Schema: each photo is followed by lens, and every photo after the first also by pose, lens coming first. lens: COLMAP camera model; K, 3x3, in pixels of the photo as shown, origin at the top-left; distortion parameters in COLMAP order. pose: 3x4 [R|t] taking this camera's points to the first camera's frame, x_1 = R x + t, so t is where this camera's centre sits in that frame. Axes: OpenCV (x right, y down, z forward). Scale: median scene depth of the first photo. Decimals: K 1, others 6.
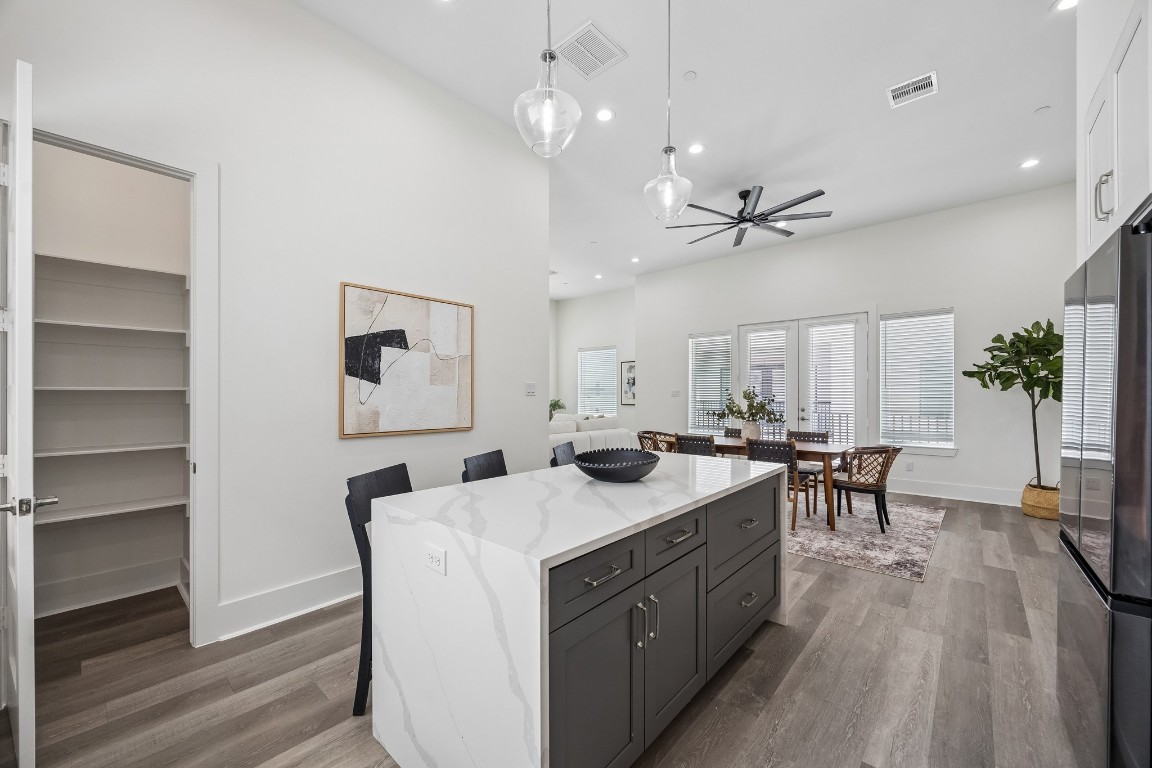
lens RADIAL K [[446.3, 0, 580.7], [0, 446.3, 388.1], [0, 0, 1]] dist [-0.001810, -0.000288]
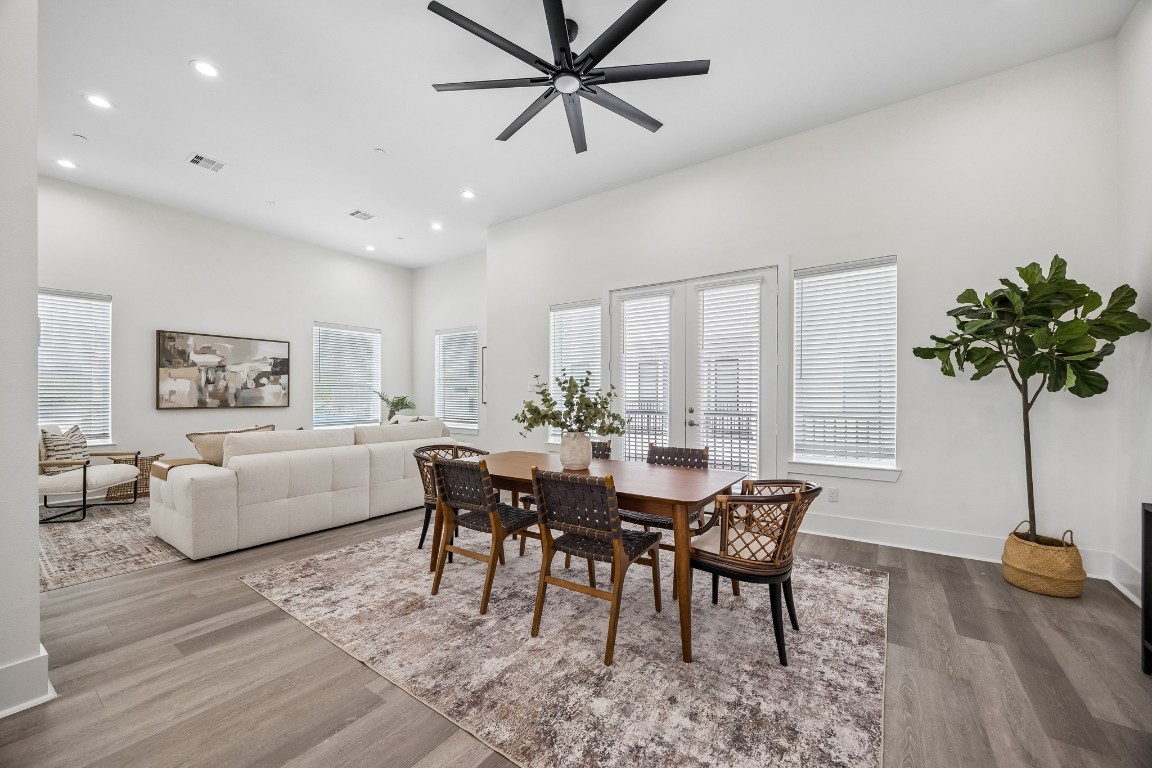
lens RADIAL K [[446.3, 0, 580.7], [0, 446.3, 388.1], [0, 0, 1]] dist [-0.001810, -0.000288]
pose [[0.992746, 0.004176, 0.120161, 0.336294], [-0.004336, 0.999990, 0.001073, 0.019308], [-0.120156, -0.001586, 0.992754, 0.458206]]
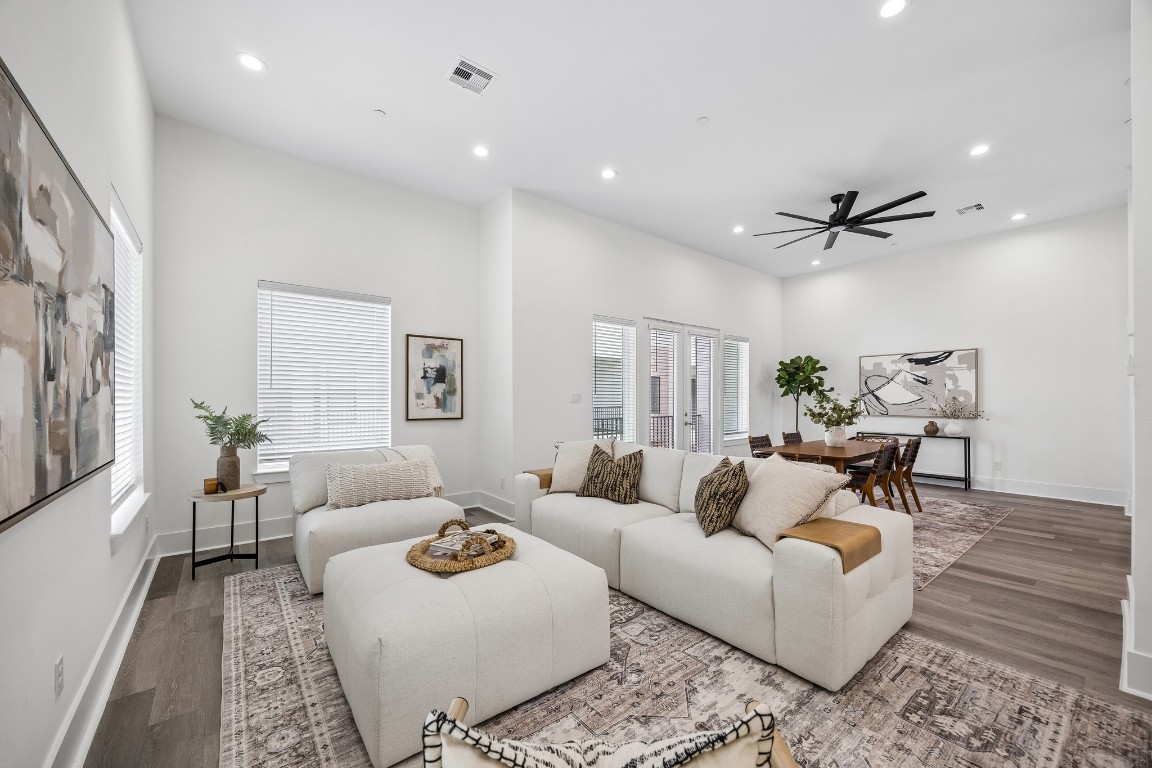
lens RADIAL K [[446.3, 0, 580.7], [0, 446.3, 388.1], [0, 0, 1]] dist [-0.001810, -0.000288]
pose [[0.157747, 0.026529, 0.987123, -0.745927], [-0.010189, 0.999630, -0.025237, 0.023790], [-0.987427, -0.006077, 0.157959, 1.489062]]
